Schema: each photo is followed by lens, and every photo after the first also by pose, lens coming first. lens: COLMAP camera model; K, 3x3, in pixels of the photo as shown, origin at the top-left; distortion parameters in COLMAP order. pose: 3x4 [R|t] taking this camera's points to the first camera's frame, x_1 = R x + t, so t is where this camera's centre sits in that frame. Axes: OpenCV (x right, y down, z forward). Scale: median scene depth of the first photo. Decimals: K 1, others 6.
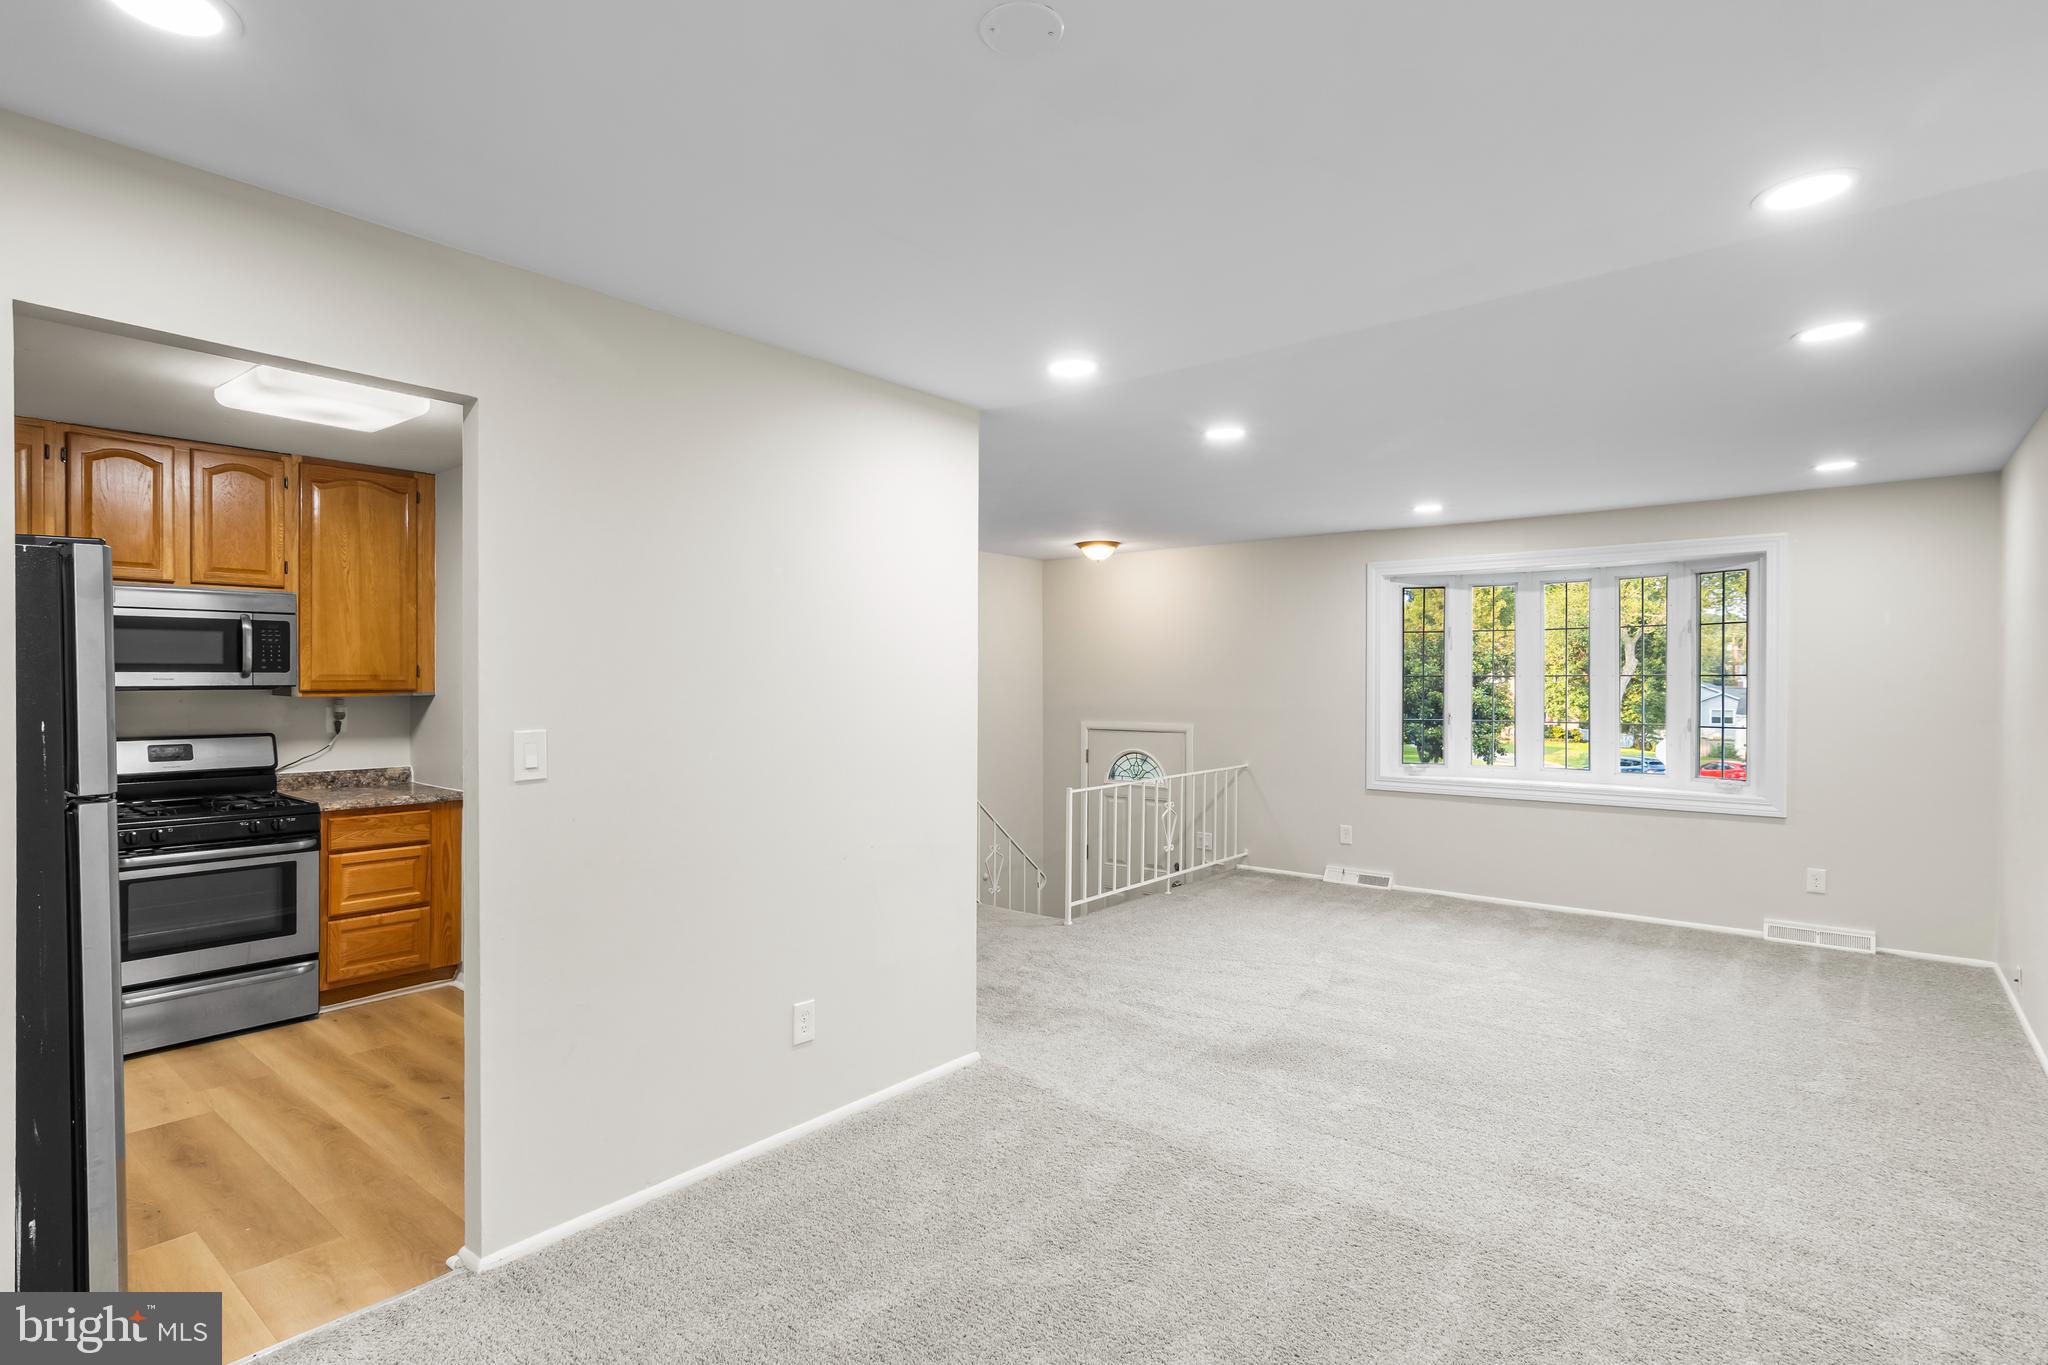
lens RADIAL K [[1000.2, 0, 989.1], [0, 1000.2, 686.5], [0, 0, 1]] dist [-0.002268, -0.000558]
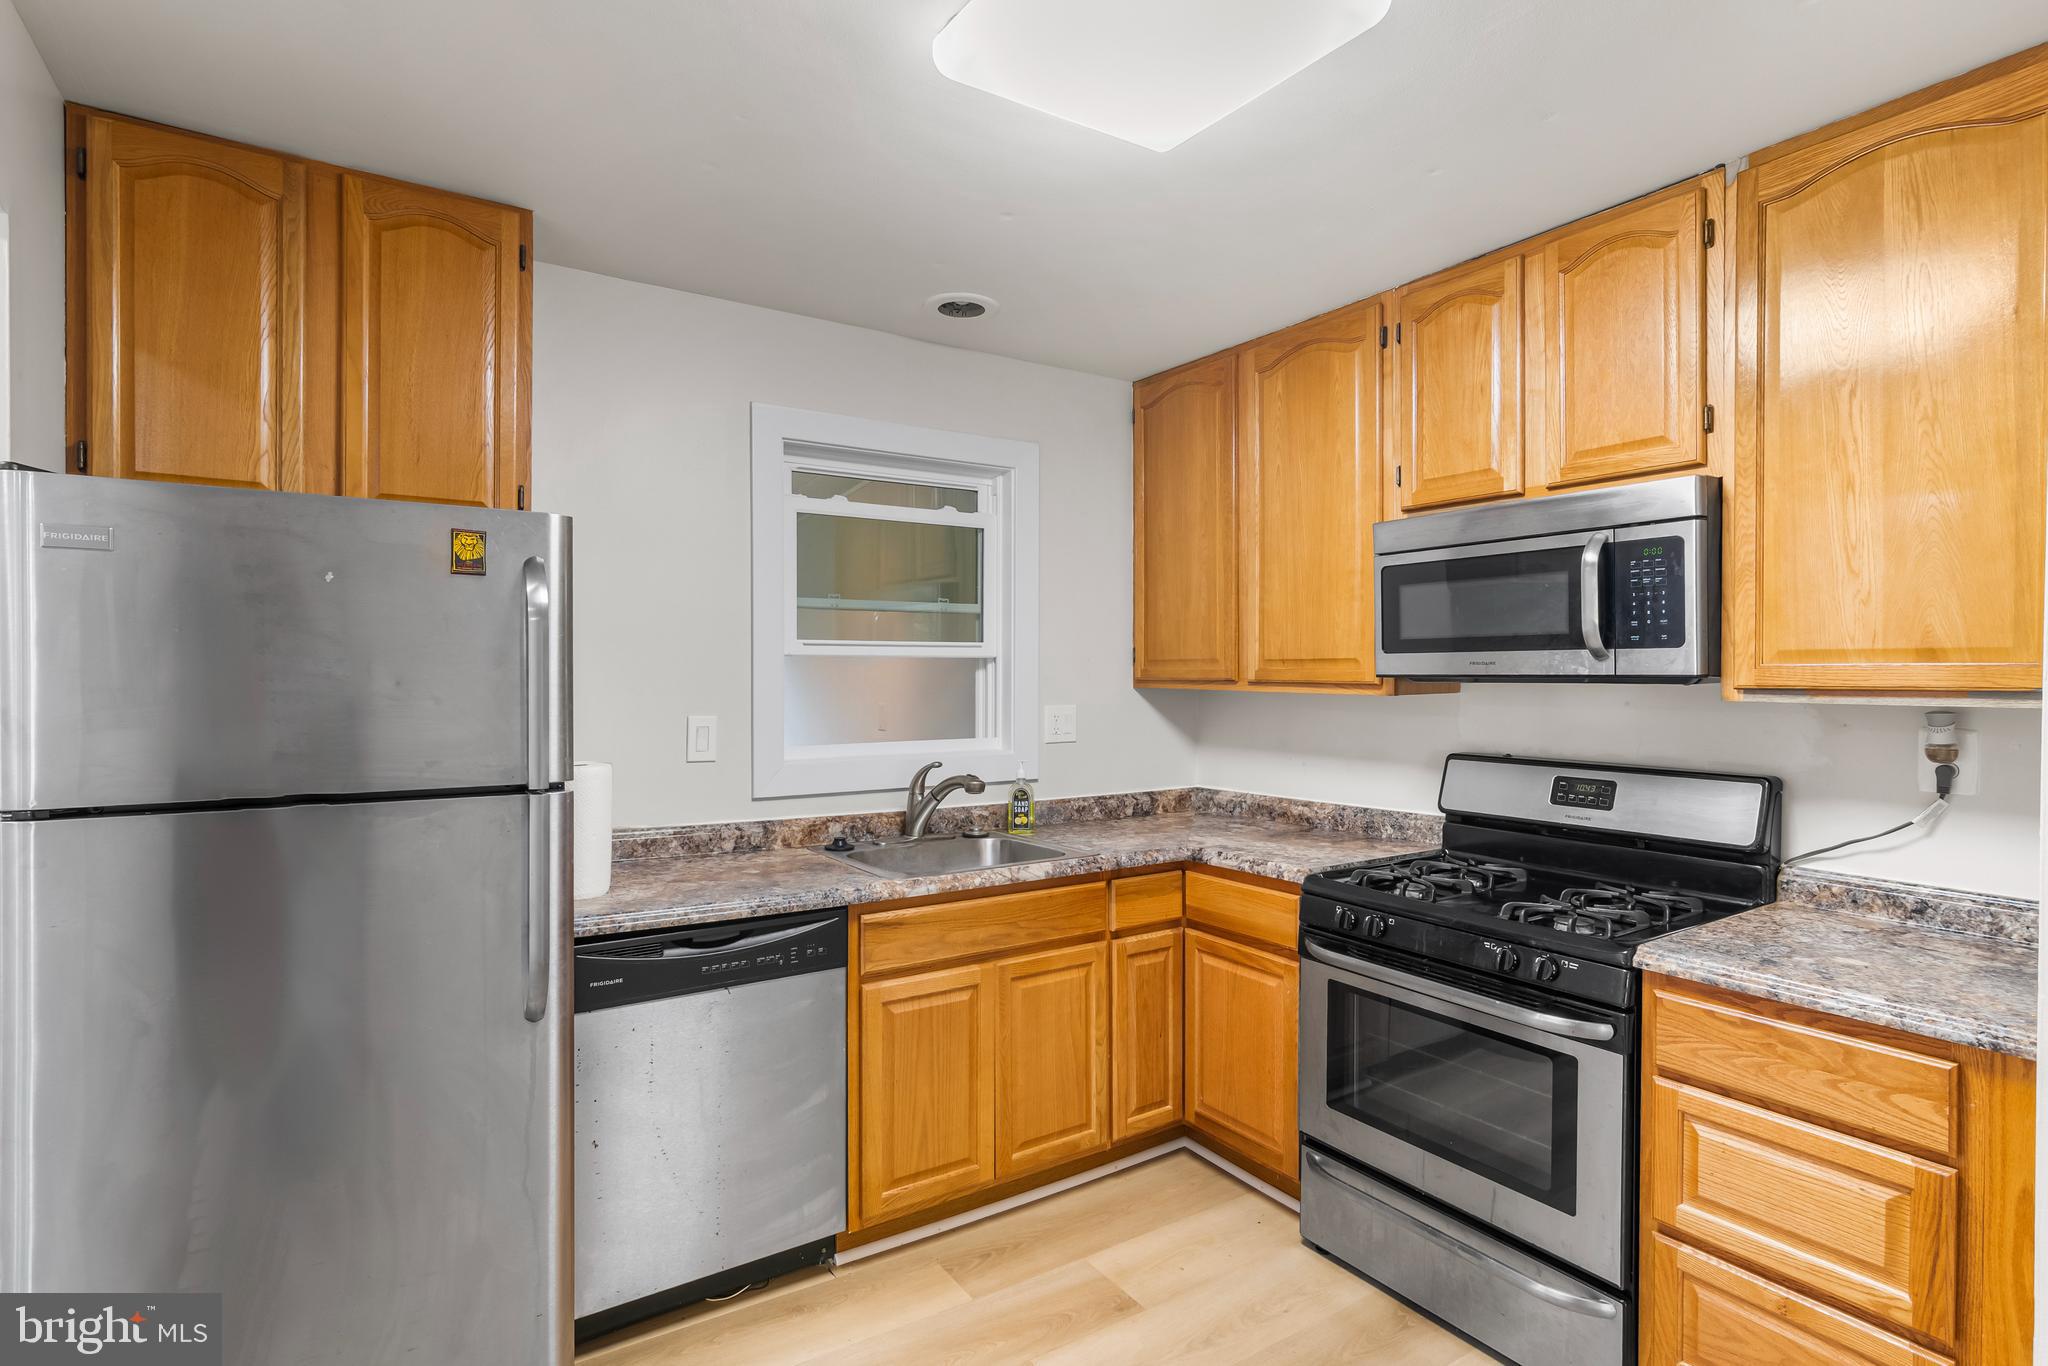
lens RADIAL K [[1000.2, 0, 989.1], [0, 1000.2, 687.0], [0, 0, 1]] dist [-0.002268, -0.000558]
pose [[-0.303731, 0.009025, -0.952715, -0.166625], [-0.010496, 0.999863, 0.012818, 0.001747], [0.952700, 0.013893, -0.303595, 0.825224]]
